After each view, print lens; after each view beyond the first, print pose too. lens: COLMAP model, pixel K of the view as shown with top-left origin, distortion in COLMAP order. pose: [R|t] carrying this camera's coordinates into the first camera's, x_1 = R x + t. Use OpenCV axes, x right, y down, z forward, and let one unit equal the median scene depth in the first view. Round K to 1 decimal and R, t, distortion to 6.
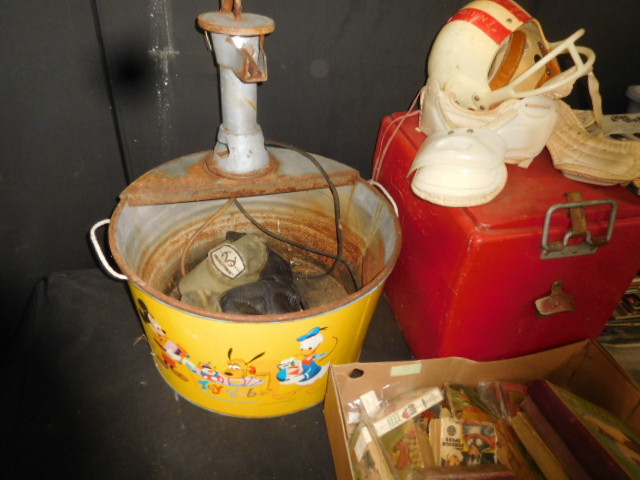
lens RADIAL K [[467.4, 0, 320.0], [0, 467.4, 240.0], [0, 0, 1]] dist [0.002636, 0.003308]
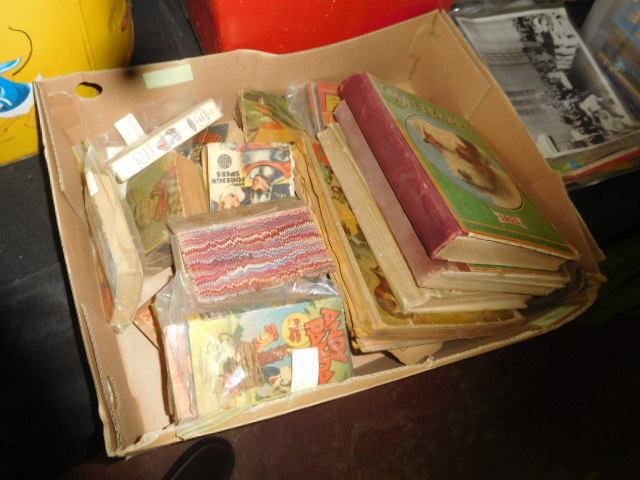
lens RADIAL K [[573.9, 0, 320.0], [0, 573.9, 240.0], [0, 0, 1]] dist [-0.001105, -0.000951]
pose [[0.960398, -0.149418, 0.235182, 0.196139], [0.007486, 0.857588, 0.514283, 0.082223], [-0.278533, -0.492155, 0.824744, 0.226449]]
